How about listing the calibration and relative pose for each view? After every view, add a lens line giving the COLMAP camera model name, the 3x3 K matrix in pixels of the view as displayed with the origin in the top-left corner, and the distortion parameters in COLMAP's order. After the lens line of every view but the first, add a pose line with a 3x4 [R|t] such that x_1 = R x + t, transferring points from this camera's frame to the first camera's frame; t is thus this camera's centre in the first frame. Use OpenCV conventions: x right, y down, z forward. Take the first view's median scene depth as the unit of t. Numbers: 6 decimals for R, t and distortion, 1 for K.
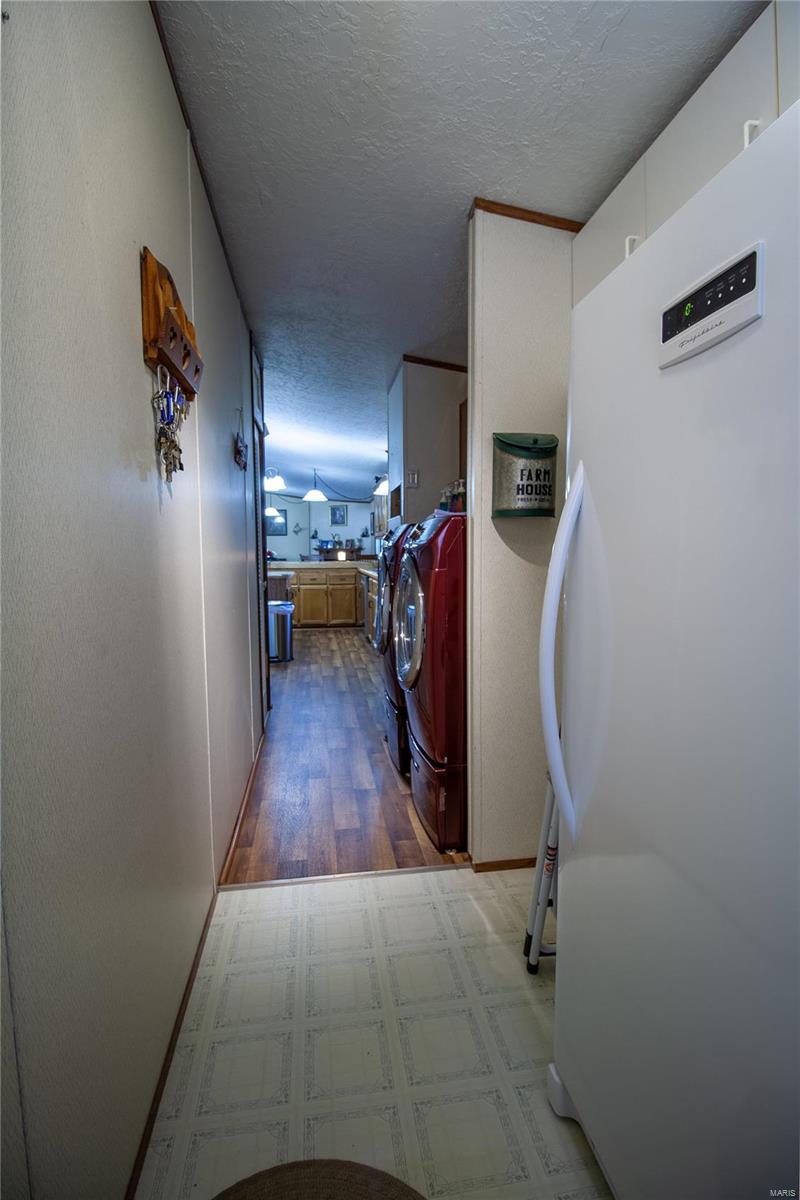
lens RADIAL K [[568.6, 0, 400.0], [0, 568.6, 600.0], [0, 0, 1]] dist [0.001059, -0.011389]
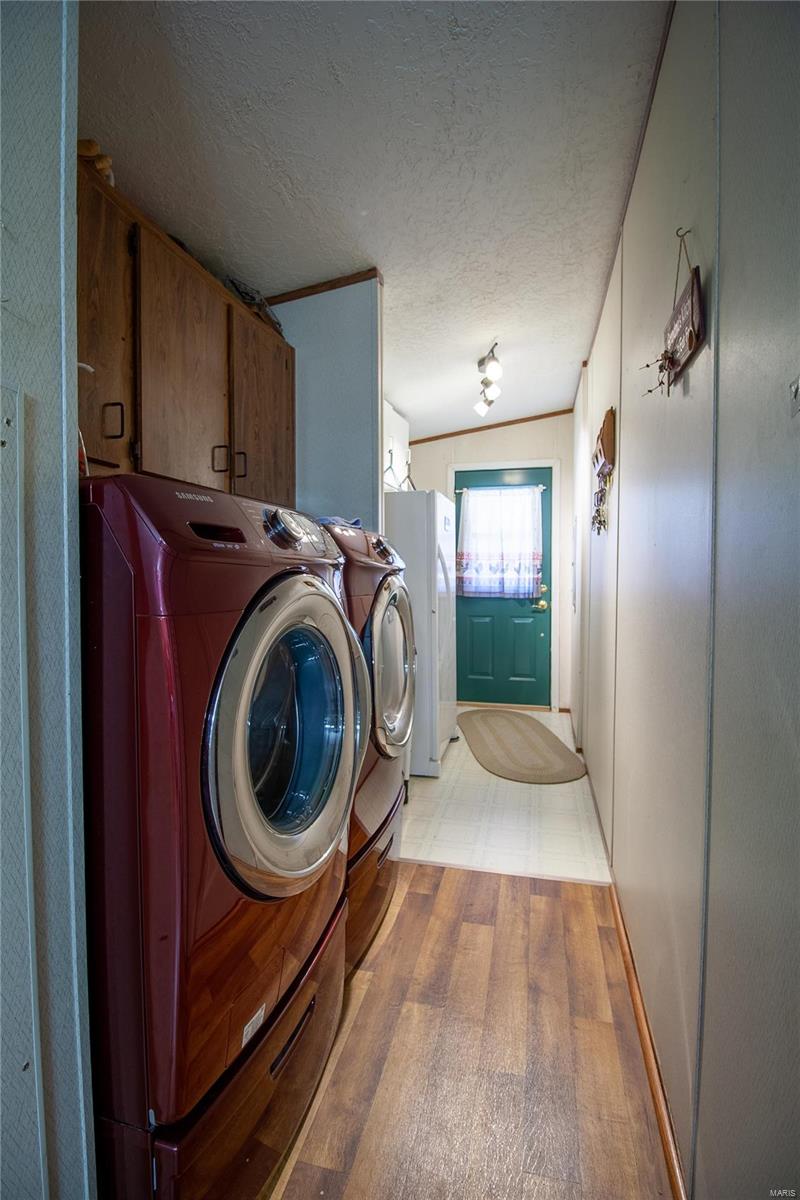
lens RADIAL K [[568.6, 0, 400.0], [0, 568.6, 600.0], [0, 0, 1]] dist [0.001059, -0.011389]
pose [[-0.927090, -0.017060, 0.374450, -0.293983], [0.033578, 0.991168, 0.128291, -0.155621], [-0.373331, 0.131510, -0.918329, 1.803406]]
